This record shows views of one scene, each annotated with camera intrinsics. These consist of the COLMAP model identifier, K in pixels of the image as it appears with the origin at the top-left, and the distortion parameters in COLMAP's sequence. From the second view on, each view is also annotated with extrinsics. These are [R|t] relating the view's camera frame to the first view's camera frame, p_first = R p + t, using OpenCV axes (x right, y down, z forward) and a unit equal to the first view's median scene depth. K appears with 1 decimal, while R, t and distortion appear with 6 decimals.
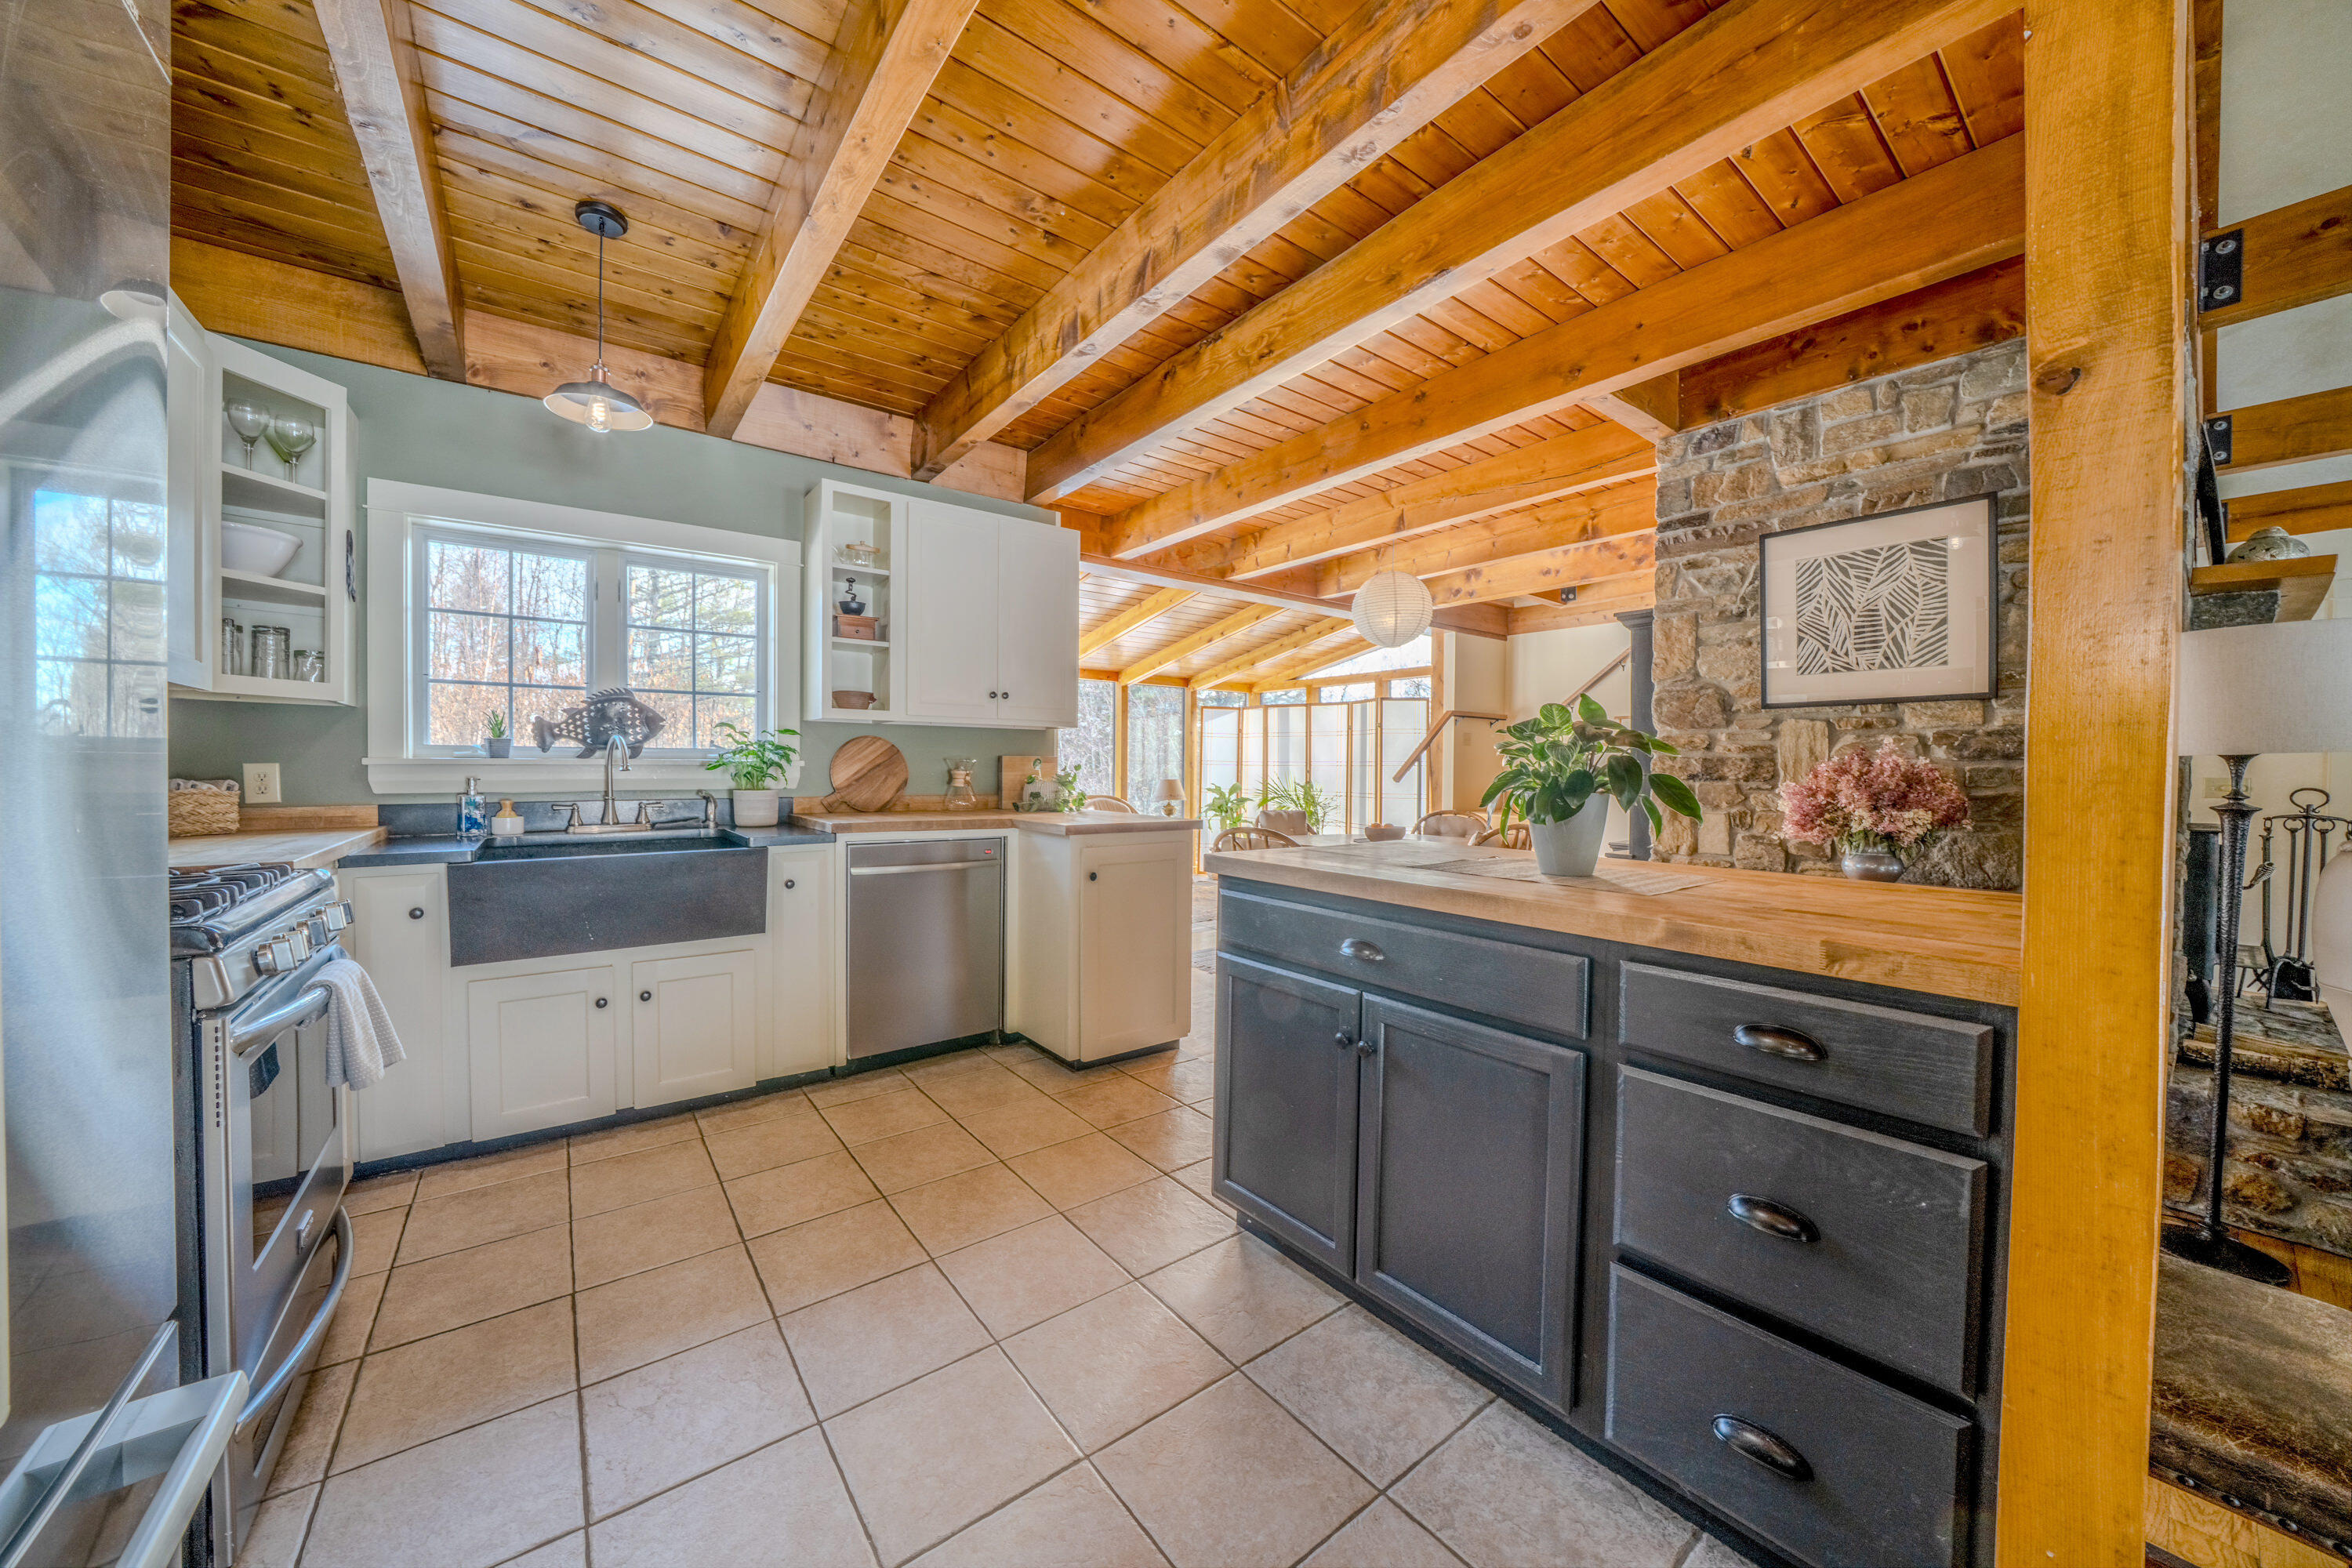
lens RADIAL K [[817.6, 0, 1162.8], [0, 817.6, 776.5], [0, 0, 1]] dist [-0.031395, 0.005335]
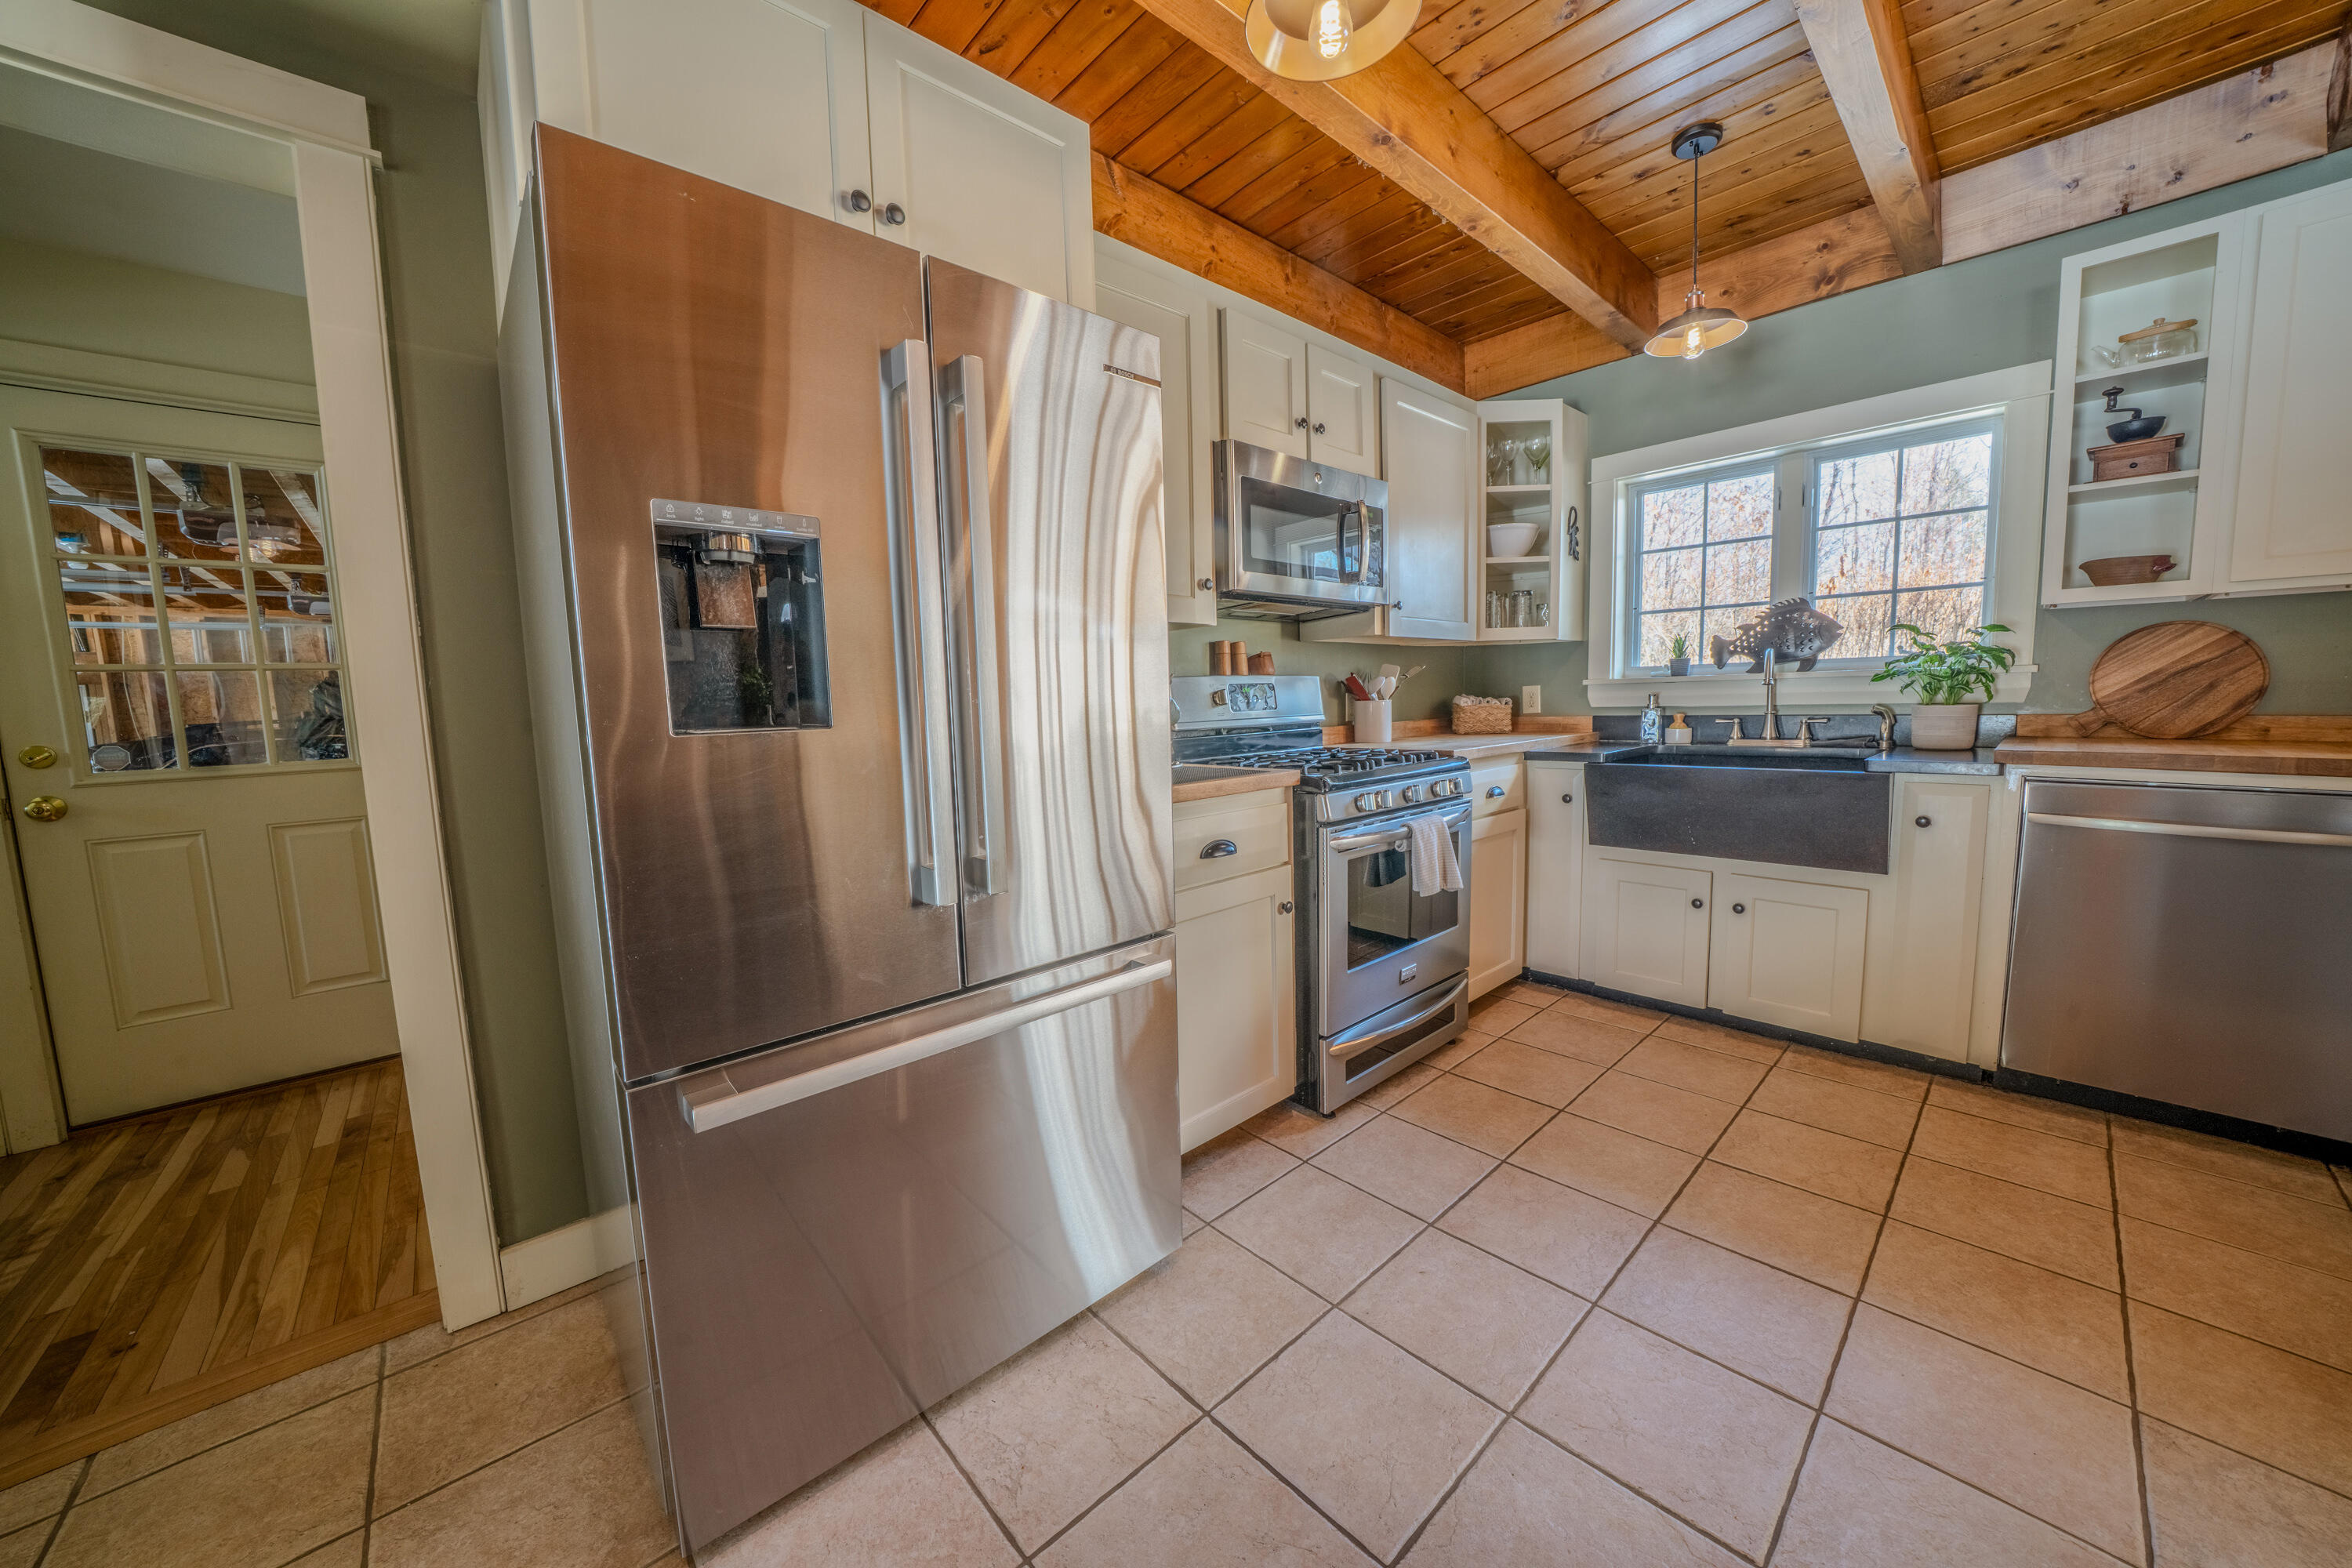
lens RADIAL K [[817.6, 0, 1162.8], [0, 817.6, 776.5], [0, 0, 1]] dist [-0.031395, 0.005335]
pose [[0.083965, 0.088623, -0.992520, 0.264138], [0.019772, 0.995693, 0.090579, 0.000668], [0.996272, -0.027230, 0.081851, 0.183424]]
